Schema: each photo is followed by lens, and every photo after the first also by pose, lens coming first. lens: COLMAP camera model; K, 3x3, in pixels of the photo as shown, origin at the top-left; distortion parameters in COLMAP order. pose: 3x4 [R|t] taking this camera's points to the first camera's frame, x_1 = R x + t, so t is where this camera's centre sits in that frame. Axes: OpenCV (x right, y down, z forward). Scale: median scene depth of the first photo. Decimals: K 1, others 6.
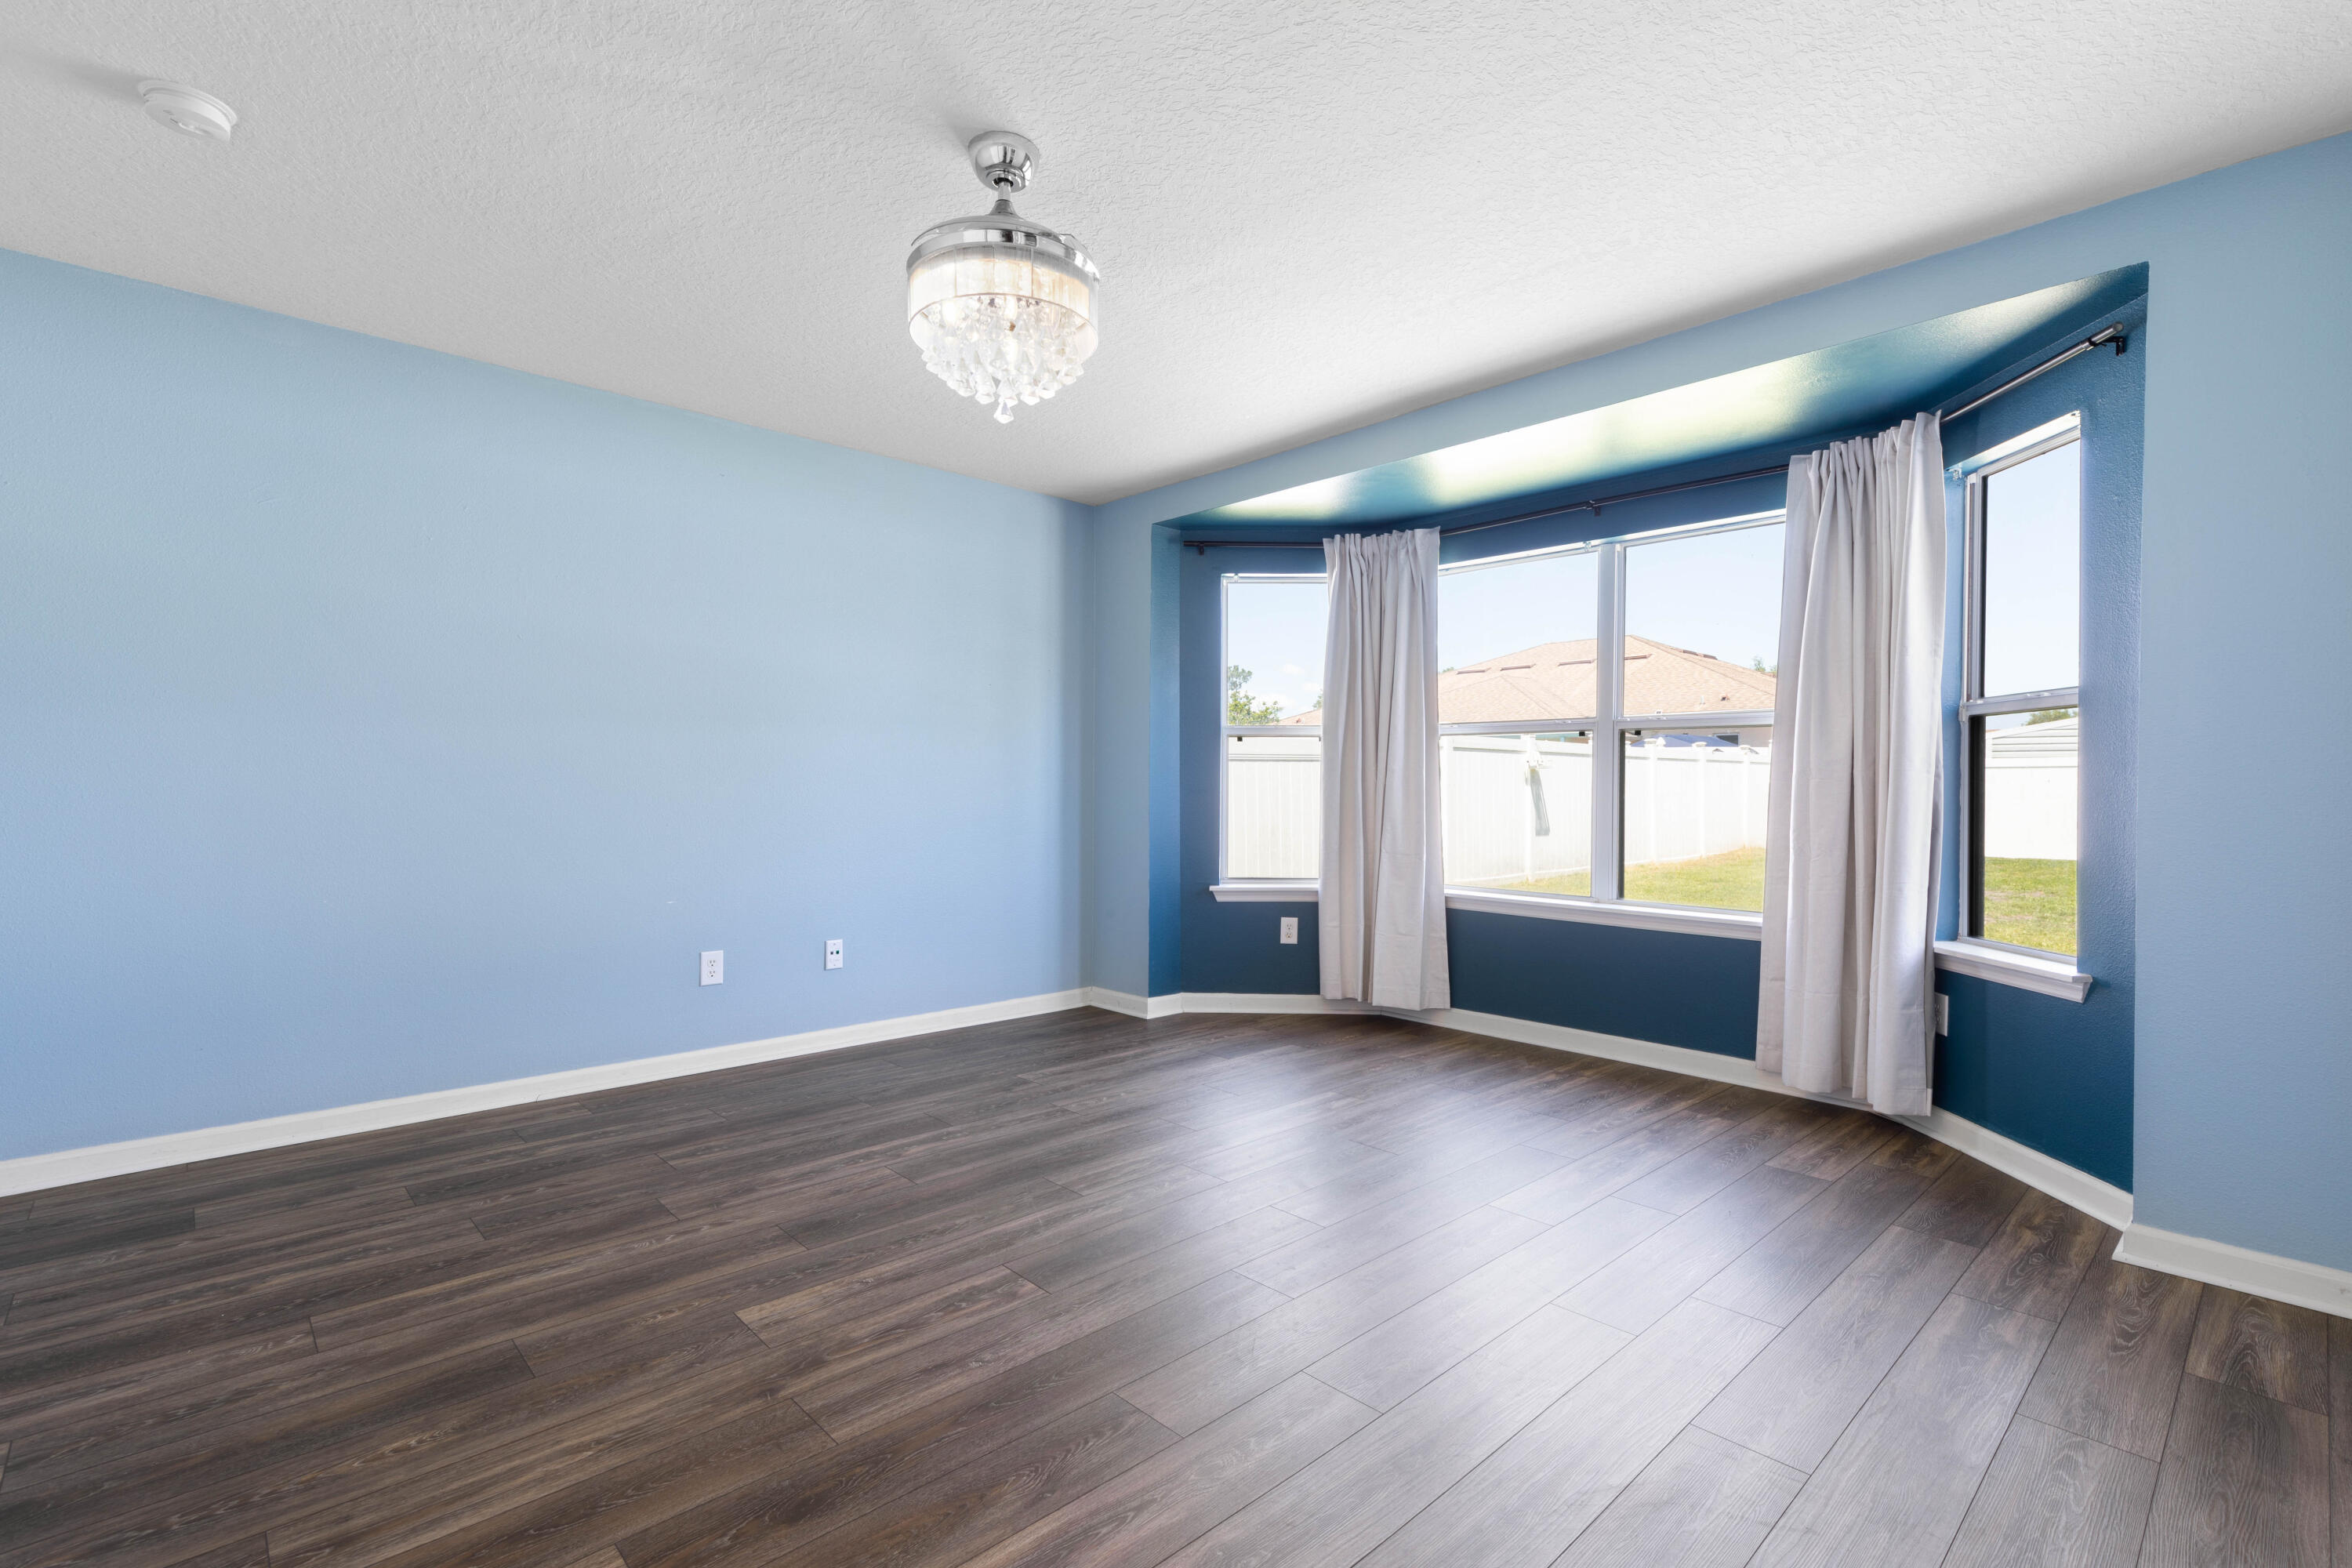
lens RADIAL K [[1053.4, 0, 1182.1], [0, 1053.4, 785.5], [0, 0, 1]] dist [0.002513, -0.000261]
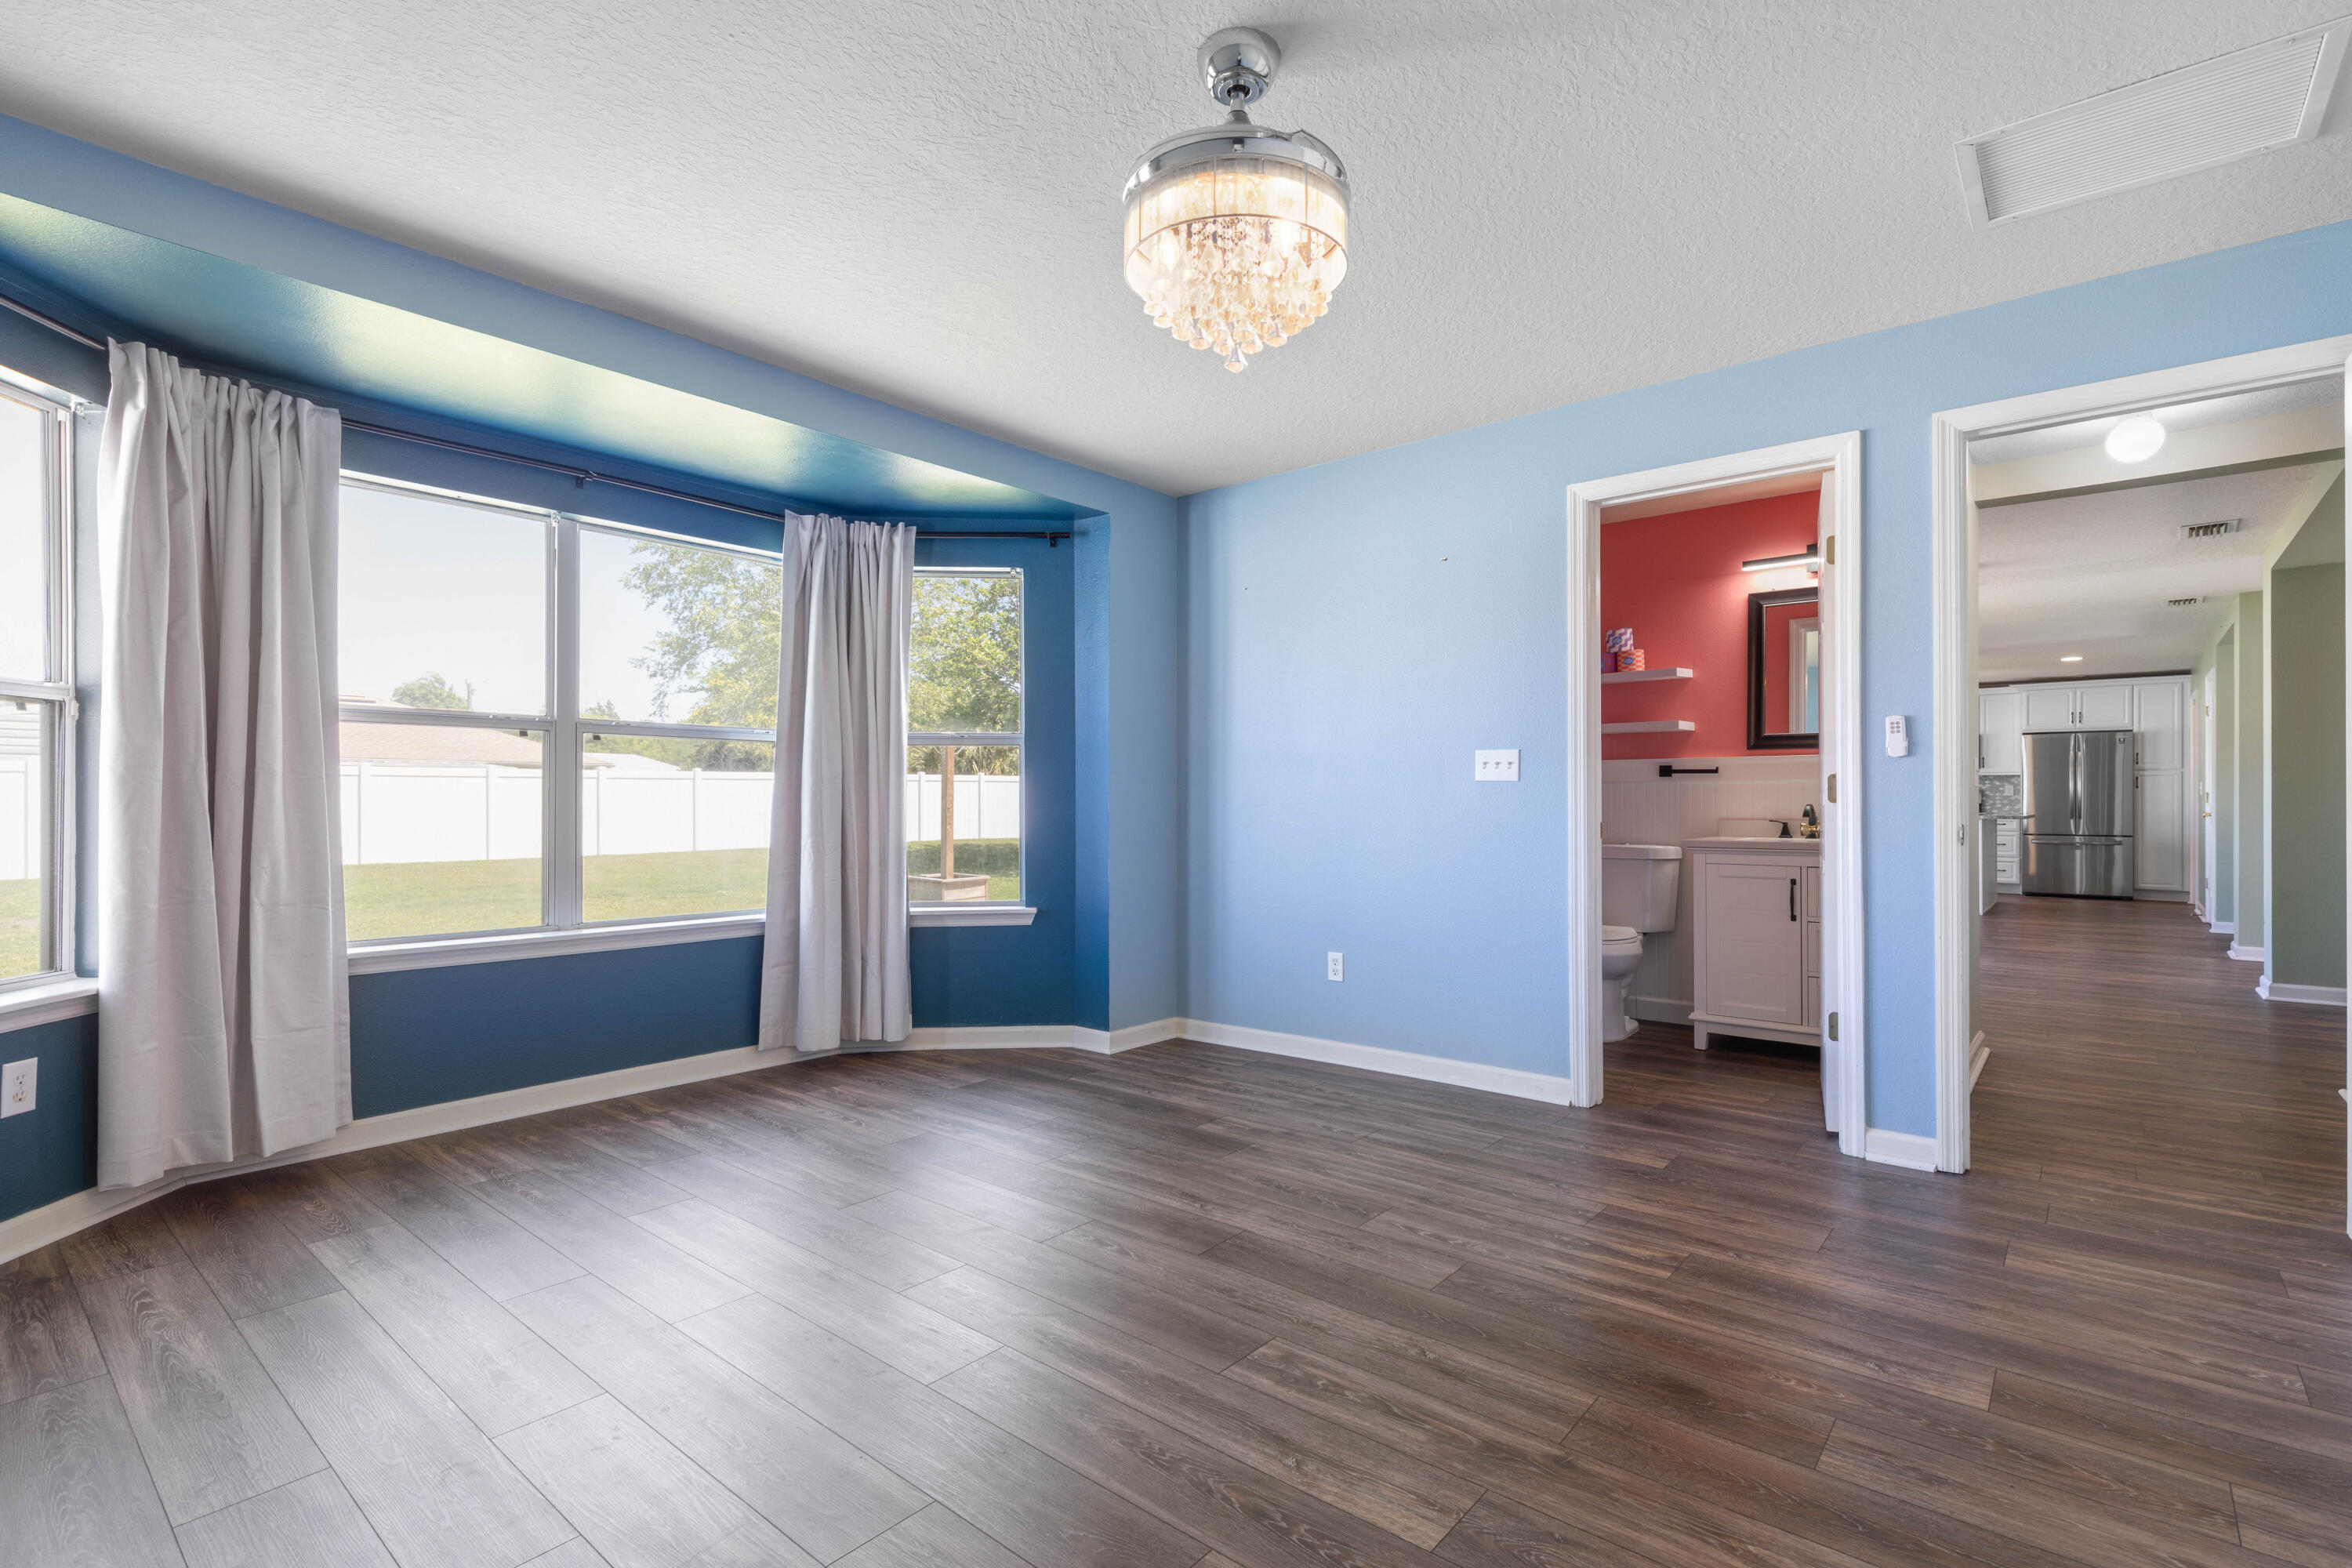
lens RADIAL K [[1053.4, 0, 1182.1], [0, 1053.4, 785.5], [0, 0, 1]] dist [0.002513, -0.000261]
pose [[-0.093136, 0.008287, 0.995619, -0.728332], [0.000884, 0.999966, -0.008240, -0.000408], [-0.995653, 0.000112, -0.093140, 0.807839]]
